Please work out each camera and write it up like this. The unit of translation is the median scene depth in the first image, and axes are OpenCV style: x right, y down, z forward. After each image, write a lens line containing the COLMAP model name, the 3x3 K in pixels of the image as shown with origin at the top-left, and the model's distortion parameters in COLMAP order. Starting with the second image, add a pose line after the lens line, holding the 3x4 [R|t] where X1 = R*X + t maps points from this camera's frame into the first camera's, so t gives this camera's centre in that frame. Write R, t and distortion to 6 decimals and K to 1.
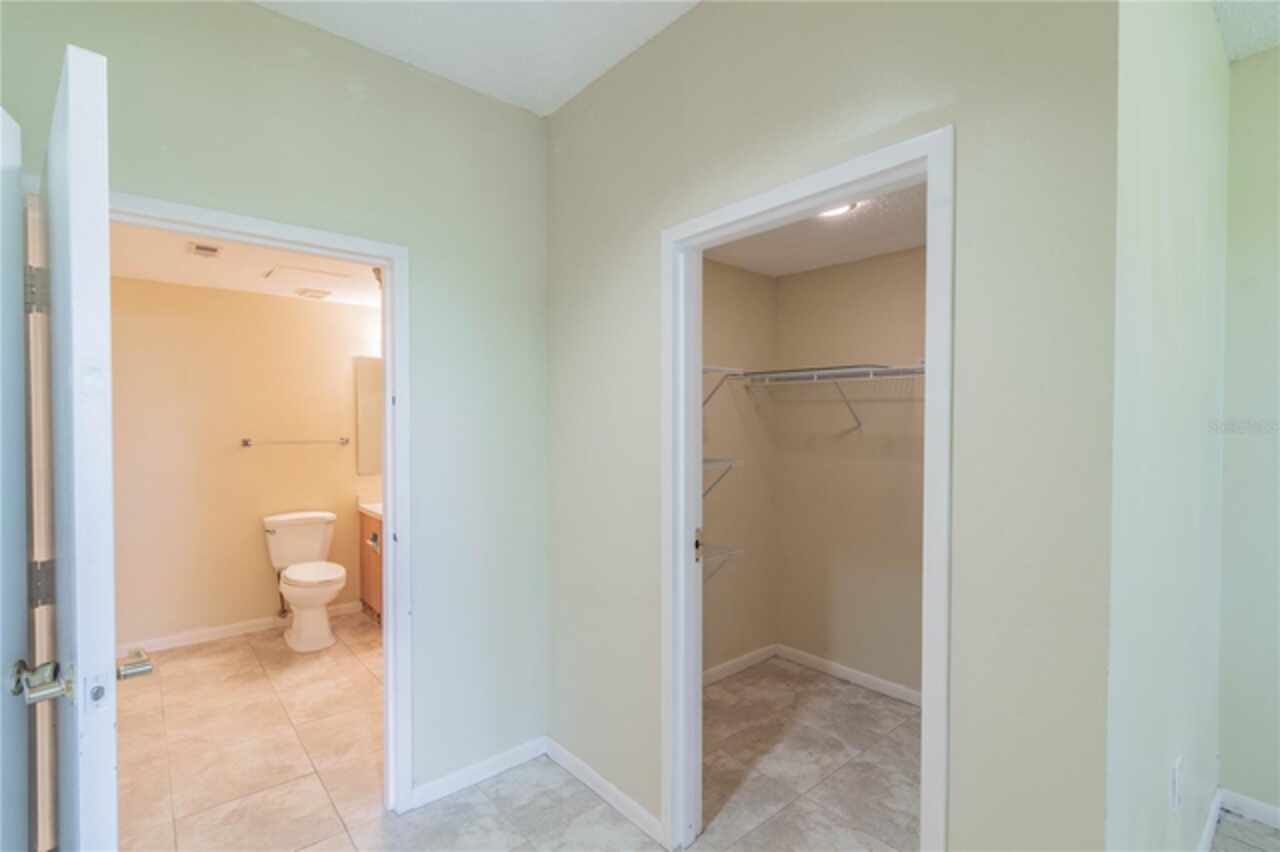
lens RADIAL K [[576.1, 0, 646.8], [0, 576.1, 429.4], [0, 0, 1]] dist [0.003001, -0.000178]
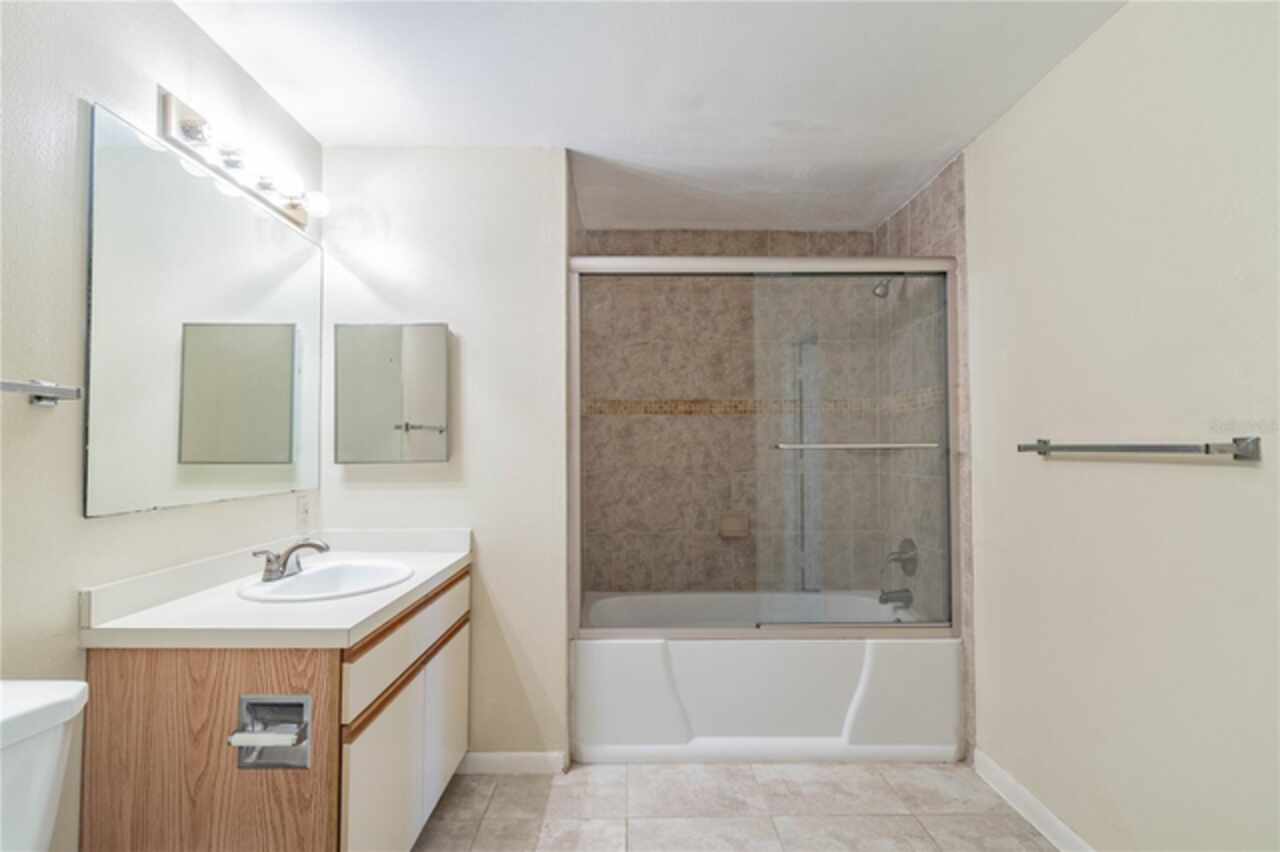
lens RADIAL K [[576.1, 0, 646.8], [0, 576.1, 429.4], [0, 0, 1]] dist [0.003001, -0.000178]
pose [[0.667588, 0.021413, 0.744223, -0.602903], [0.012541, 0.999121, -0.039997, 0.058145], [-0.744425, 0.036035, 0.666733, 0.696312]]
